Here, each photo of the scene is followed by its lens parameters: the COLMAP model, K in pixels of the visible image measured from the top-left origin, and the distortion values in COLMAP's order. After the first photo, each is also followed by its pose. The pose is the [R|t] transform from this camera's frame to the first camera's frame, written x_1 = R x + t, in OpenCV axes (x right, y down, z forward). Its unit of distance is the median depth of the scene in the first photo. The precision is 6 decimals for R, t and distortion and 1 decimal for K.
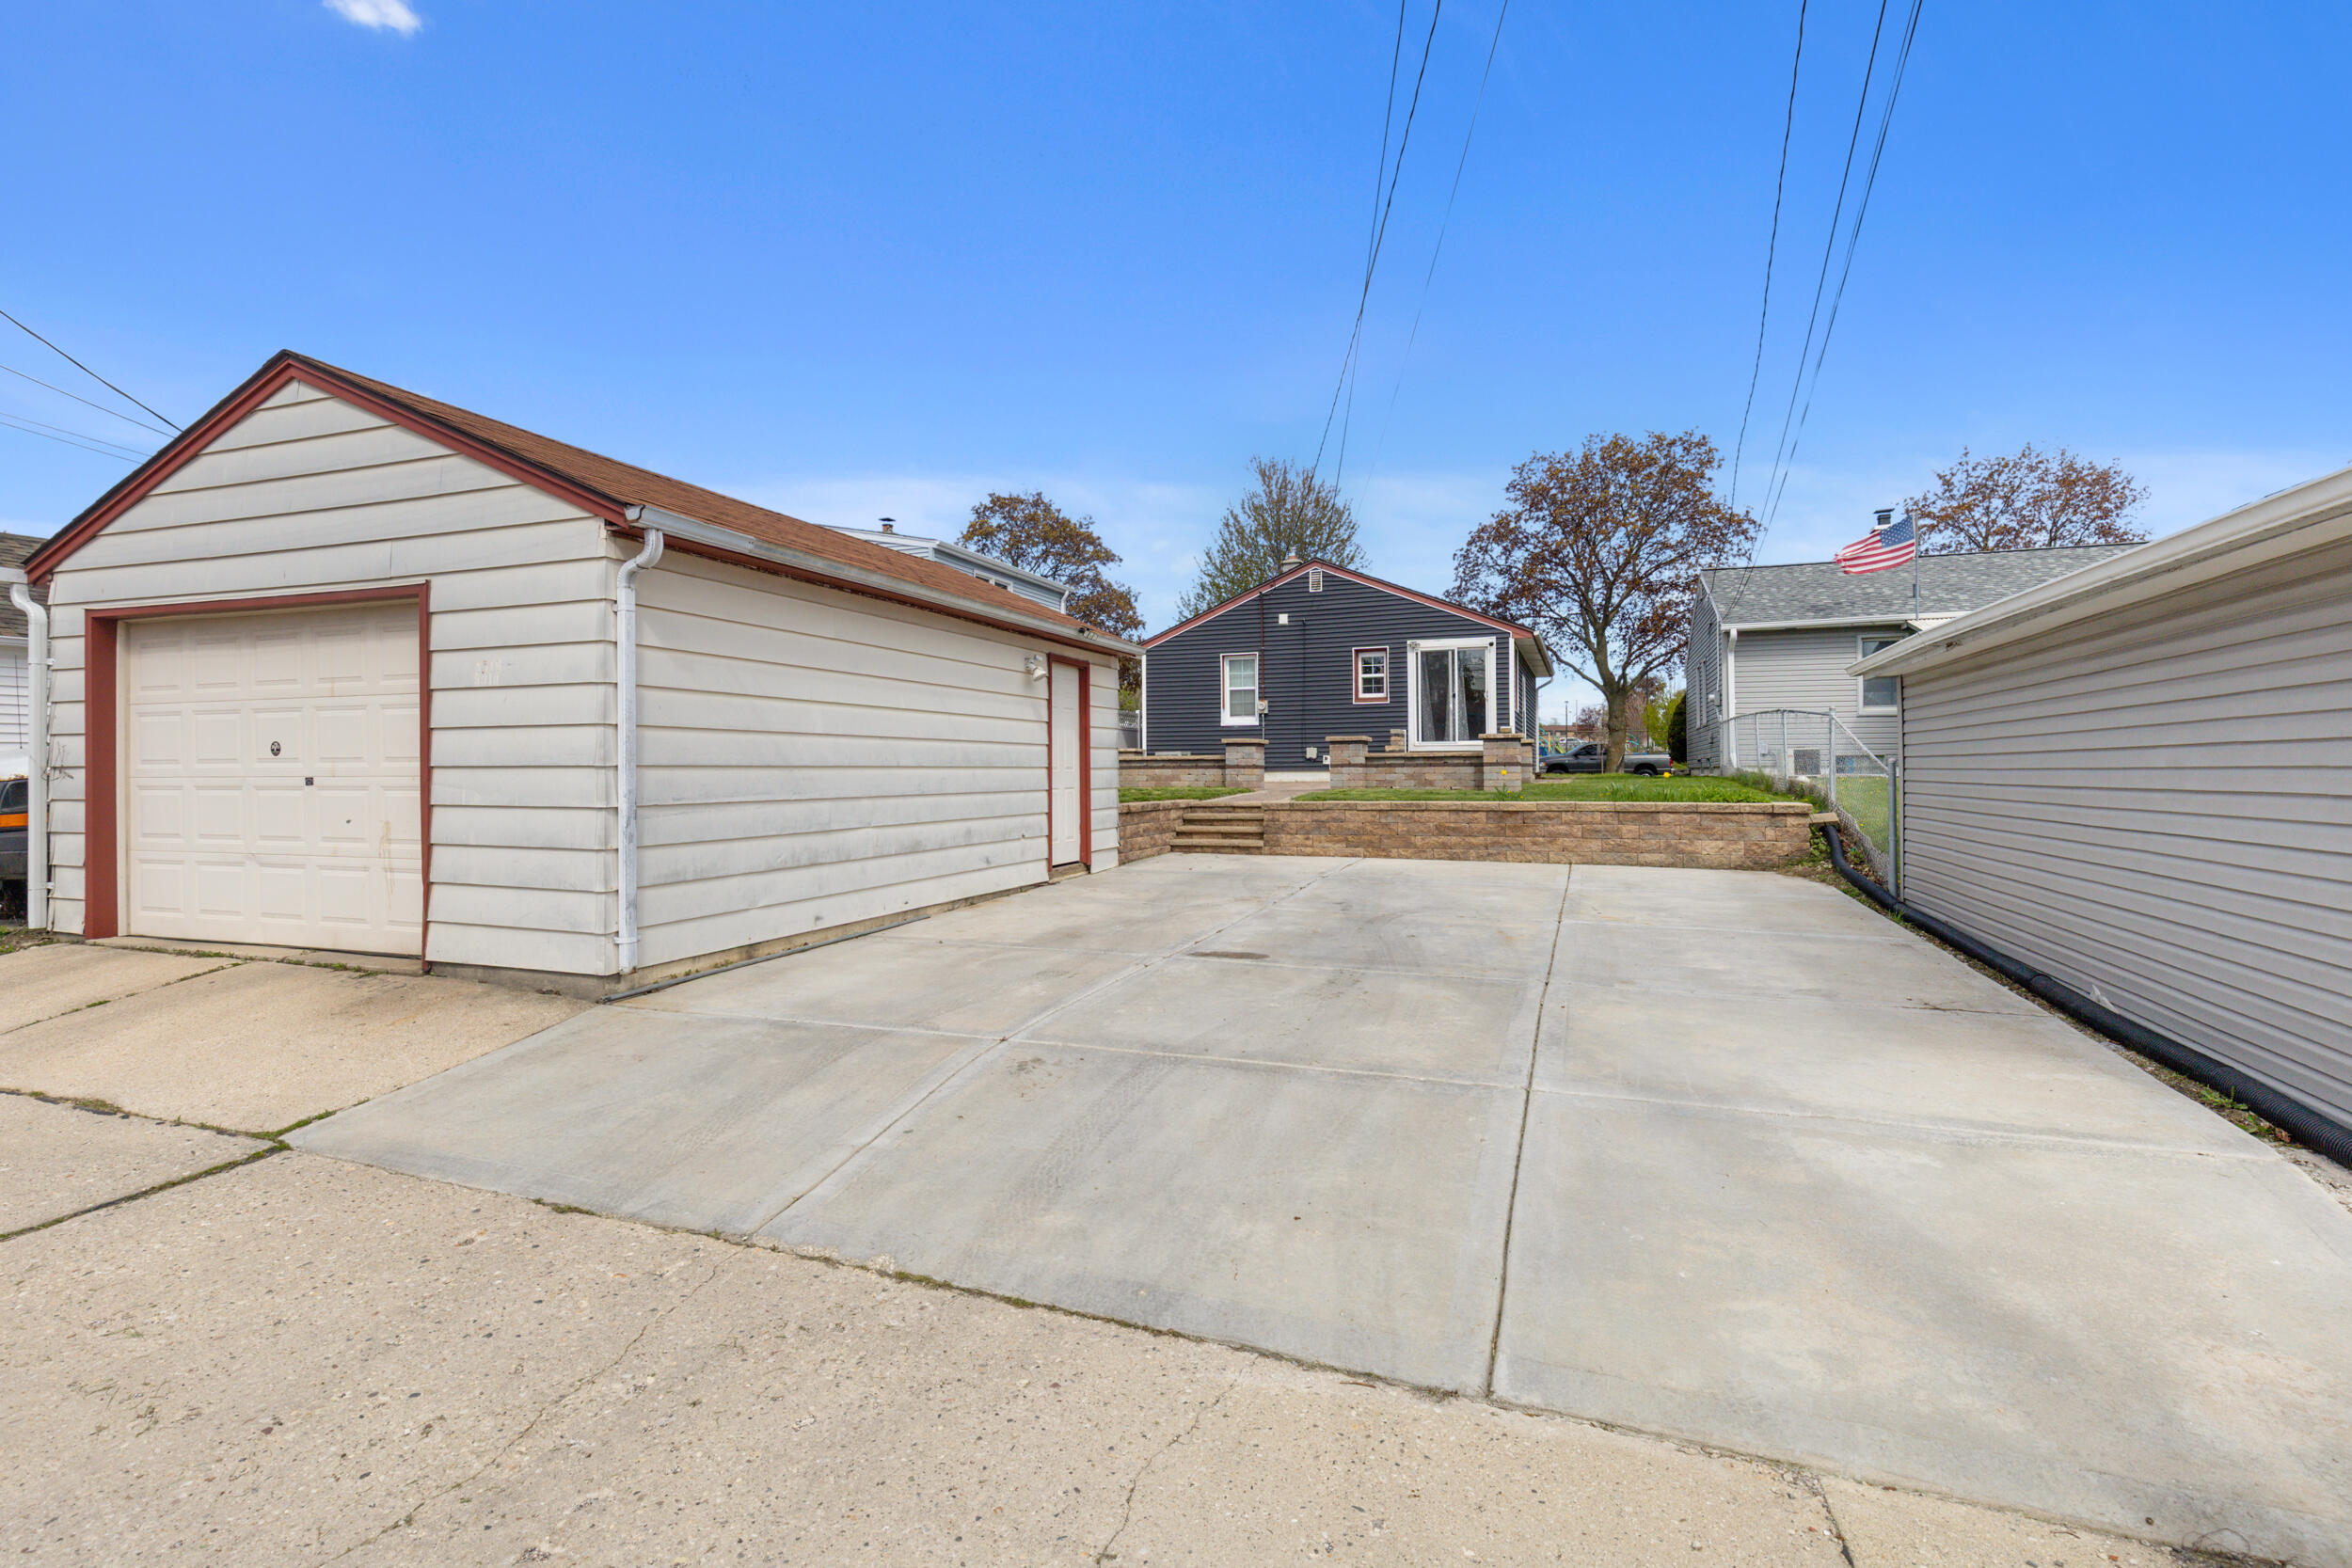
lens RADIAL K [[1071.9, 0, 1191.0], [0, 1071.9, 772.0], [0, 0, 1]] dist [0.001636, -0.000196]
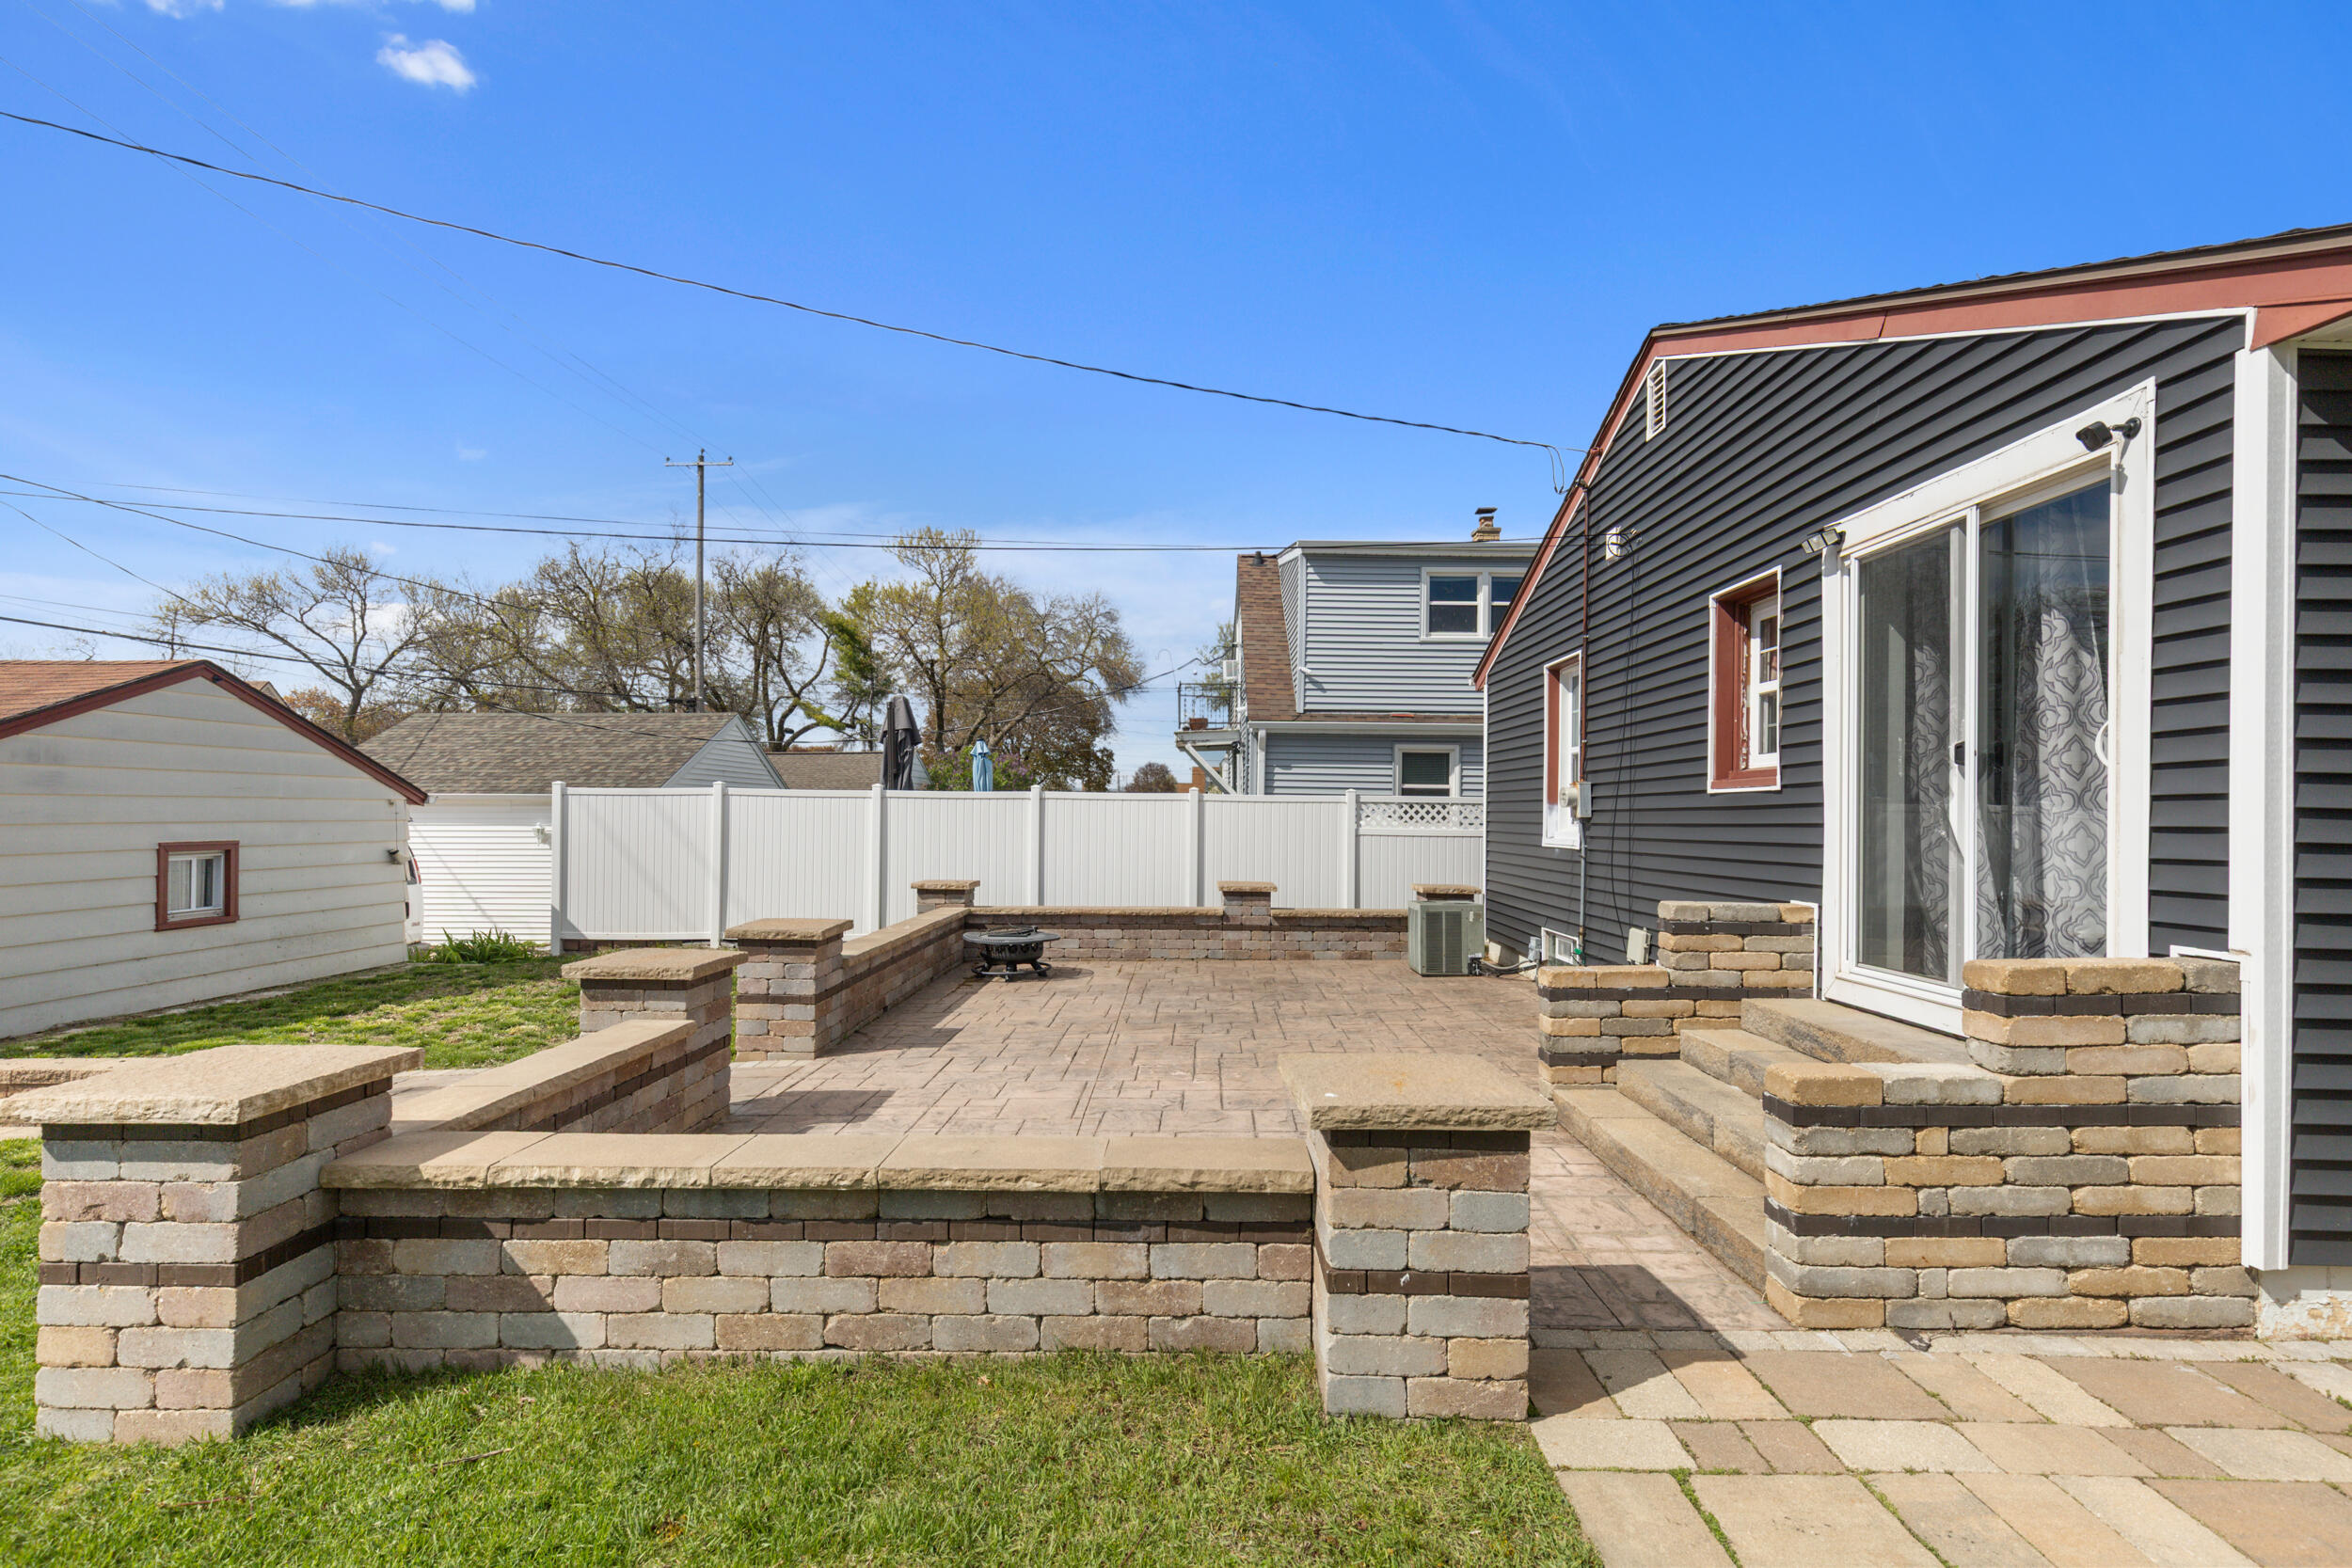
lens RADIAL K [[1055.8, 0, 1185.6], [0, 1055.8, 810.2], [0, 0, 1]] dist [0.005235, -0.001533]
pose [[0.339733, 0.006157, -0.940502, 0.350589], [-0.014418, 0.999895, 0.001338, -0.054873], [0.940411, 0.013105, 0.339786, 0.741660]]
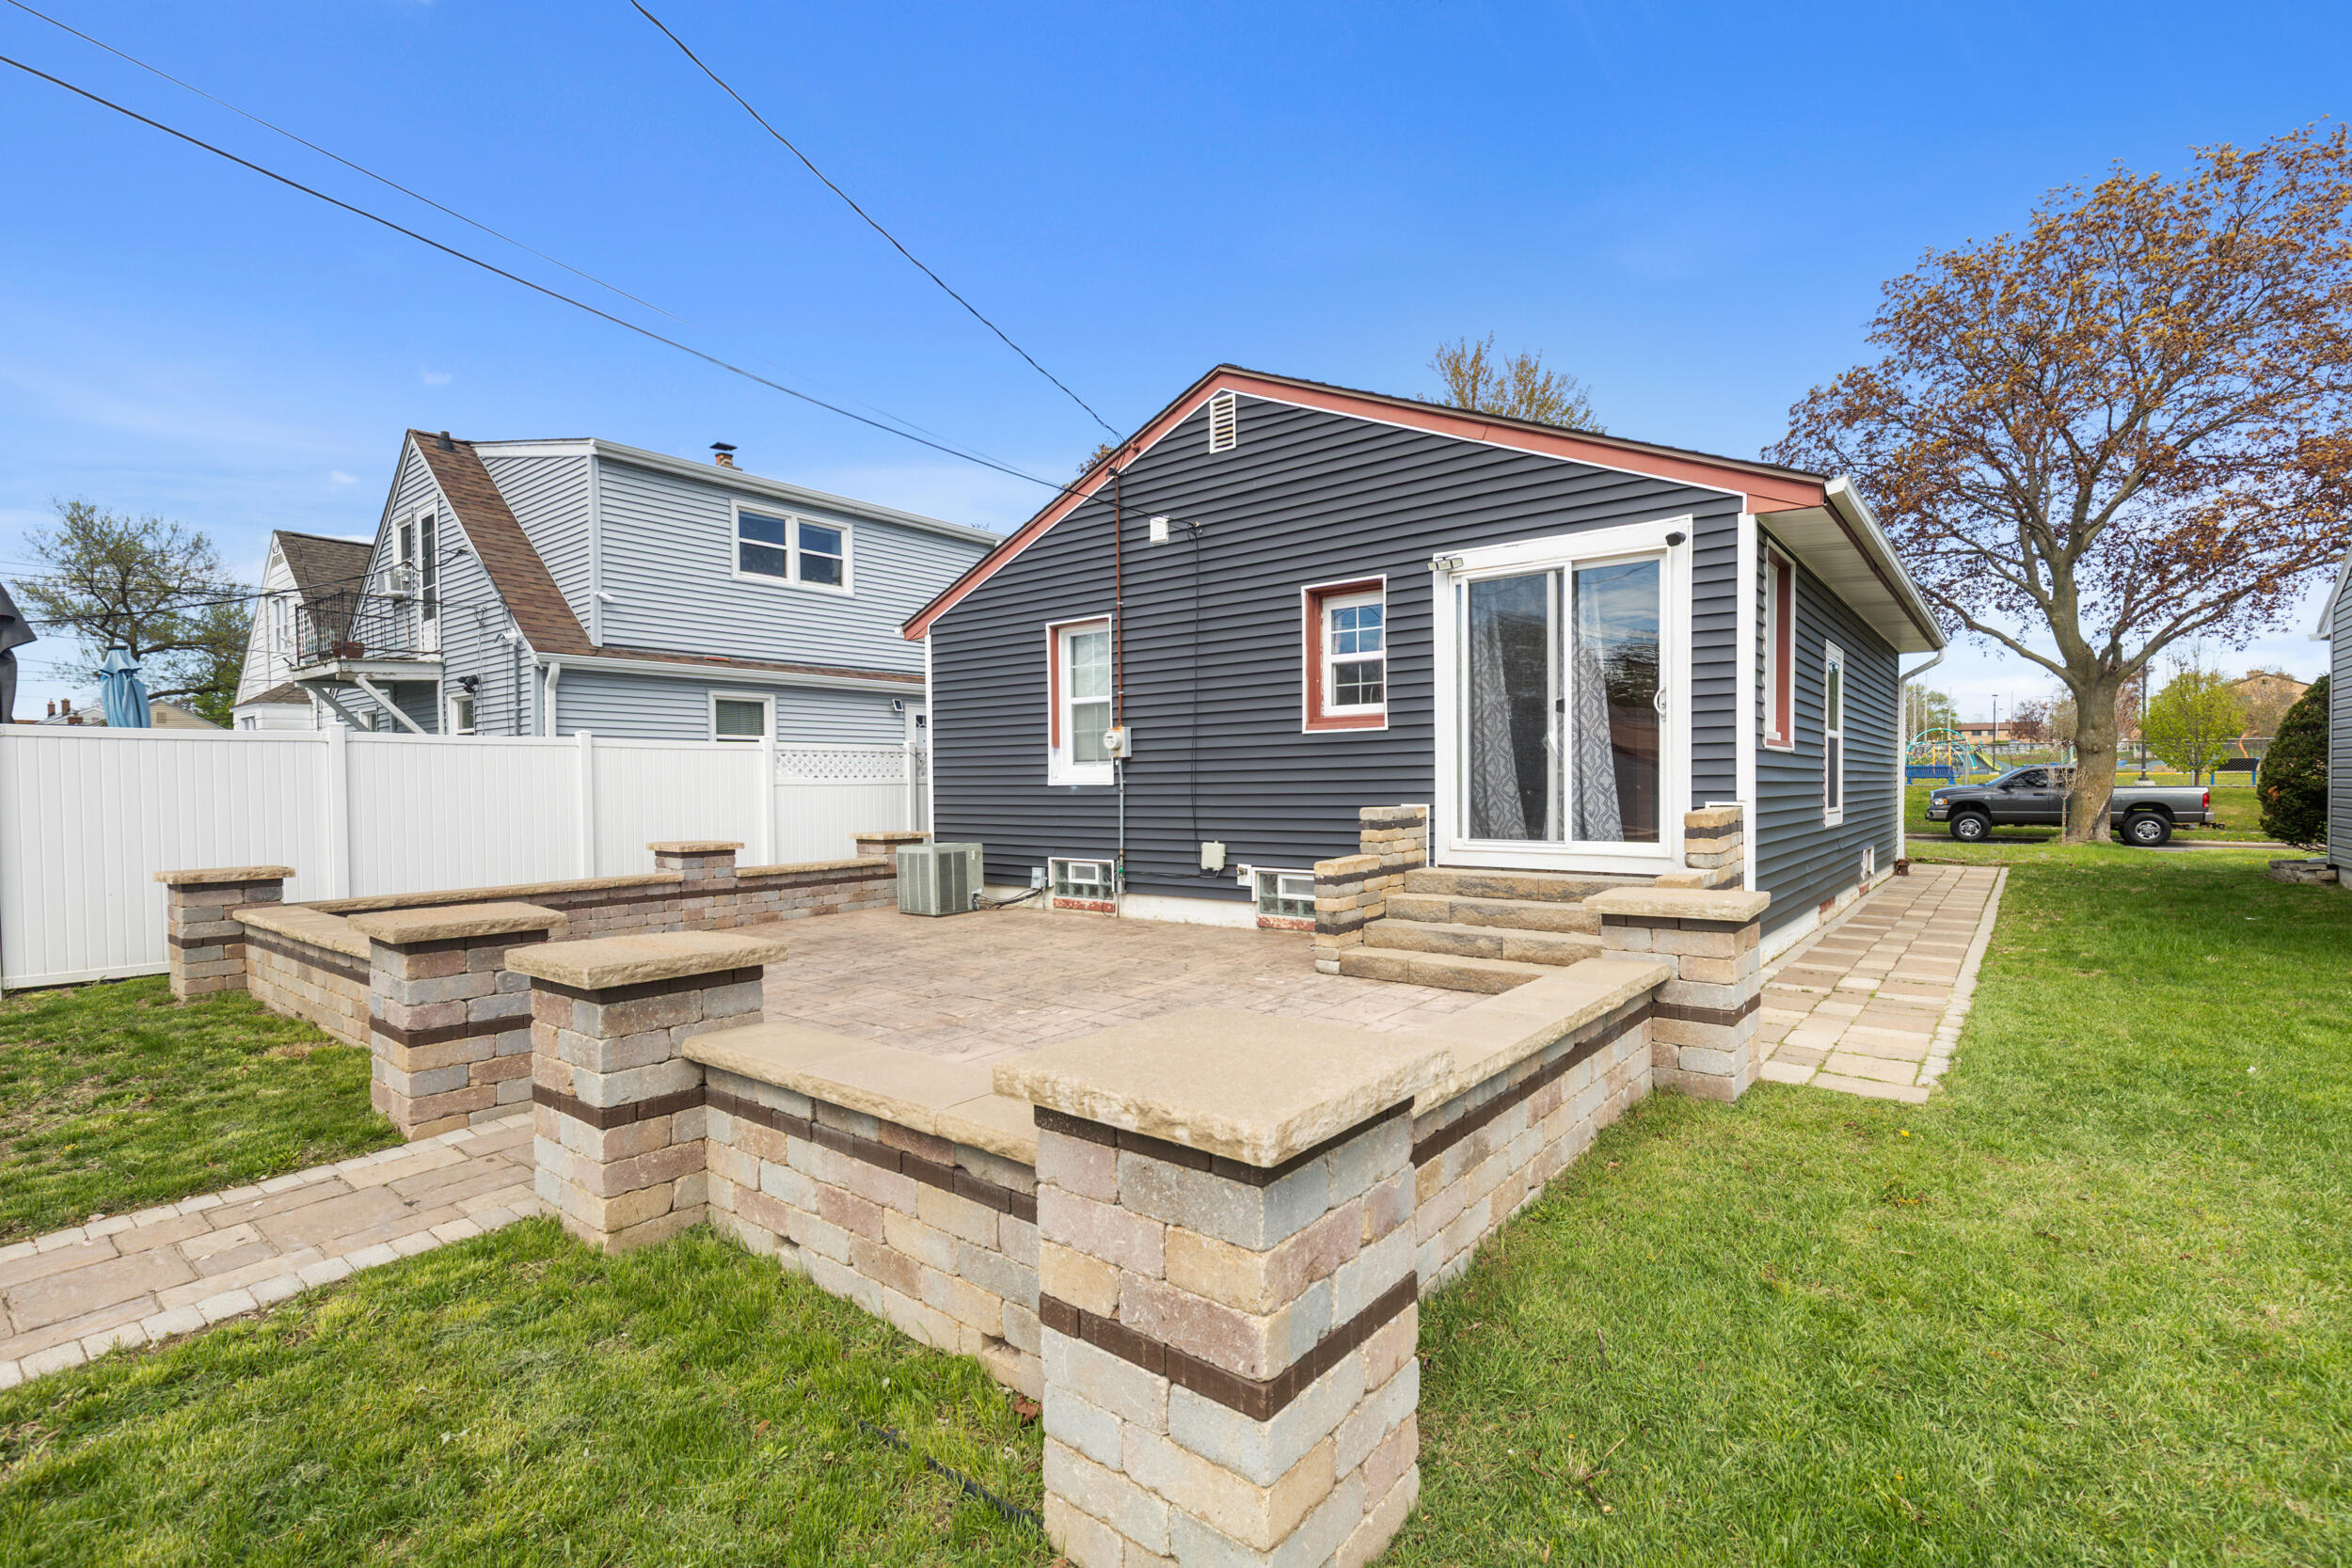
lens RADIAL K [[1055.8, 0, 1185.6], [0, 1055.8, 810.2], [0, 0, 1]] dist [0.005235, -0.001533]
pose [[0.950278, 0.005256, -0.311359, 0.219239], [0.004034, 0.999566, 0.029185, -0.045318], [0.311377, -0.028990, 0.949844, 0.601492]]
